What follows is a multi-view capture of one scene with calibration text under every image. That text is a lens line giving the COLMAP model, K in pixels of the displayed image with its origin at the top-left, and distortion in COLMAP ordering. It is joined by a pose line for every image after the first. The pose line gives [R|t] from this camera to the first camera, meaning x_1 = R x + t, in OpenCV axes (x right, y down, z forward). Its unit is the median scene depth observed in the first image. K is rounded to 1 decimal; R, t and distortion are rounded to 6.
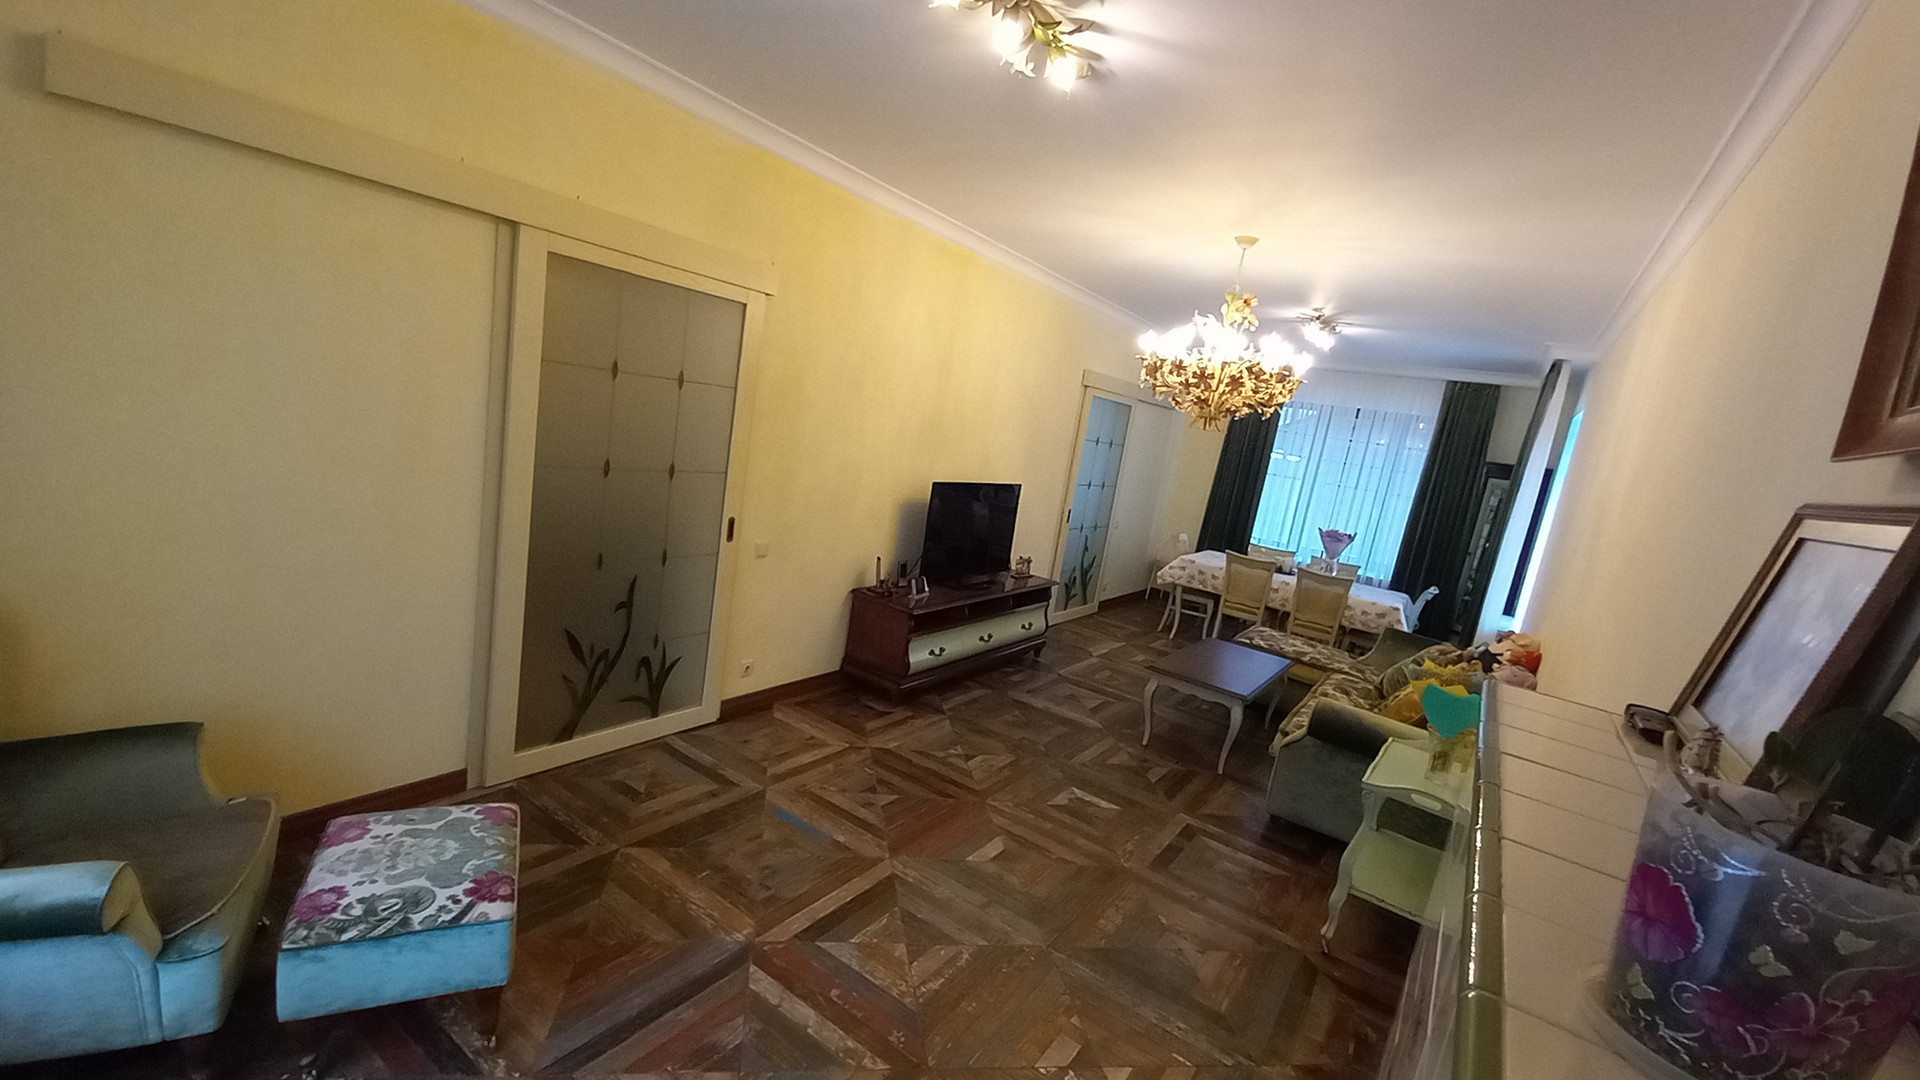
lens RADIAL K [[764.4, 0, 940.1], [0, 764.4, 548.1], [0, 0, 1]] dist [-0.003574, -0.004912]
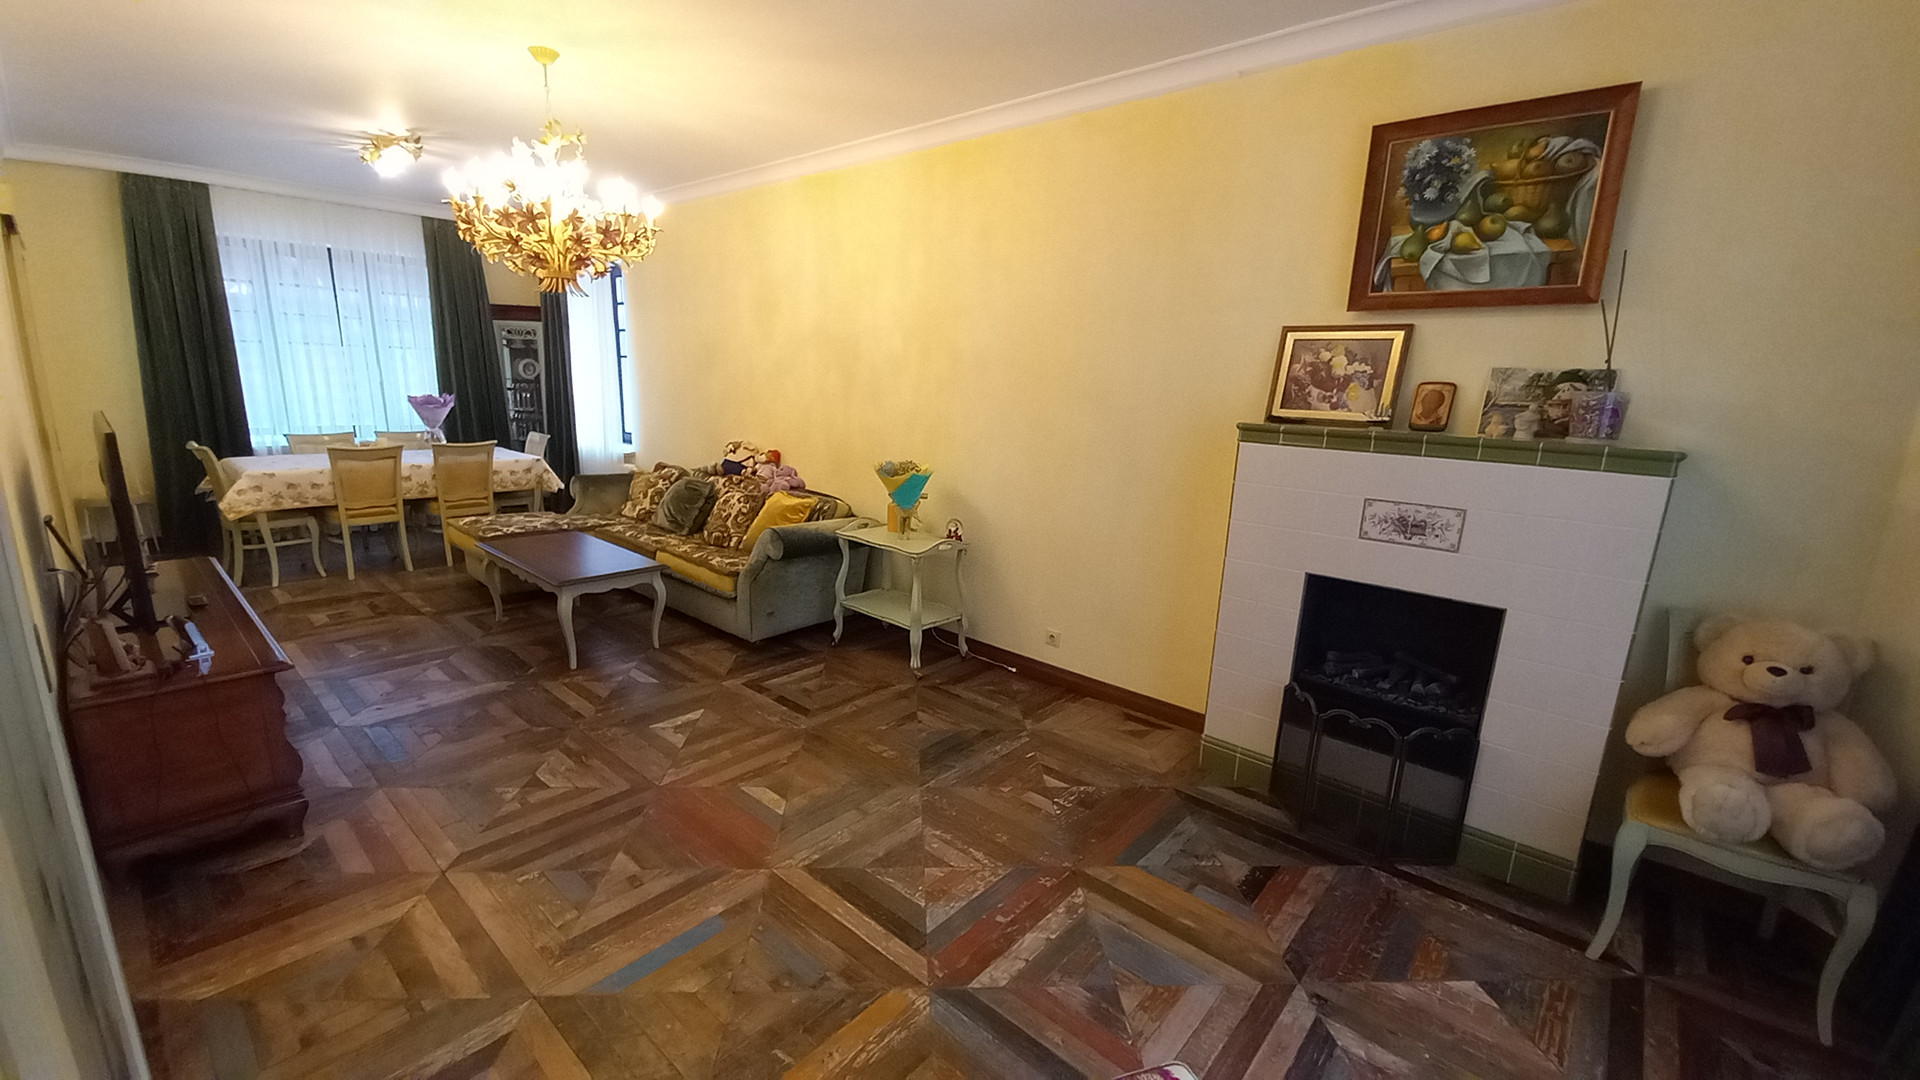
lens RADIAL K [[764.4, 0, 941.2], [0, 764.4, 544.8], [0, 0, 1]] dist [-0.003574, -0.004912]
pose [[0.123039, -0.356707, 0.926079, -0.593428], [0.151986, 0.928933, 0.337614, -0.142887], [-0.980694, 0.099211, 0.168510, 0.572298]]
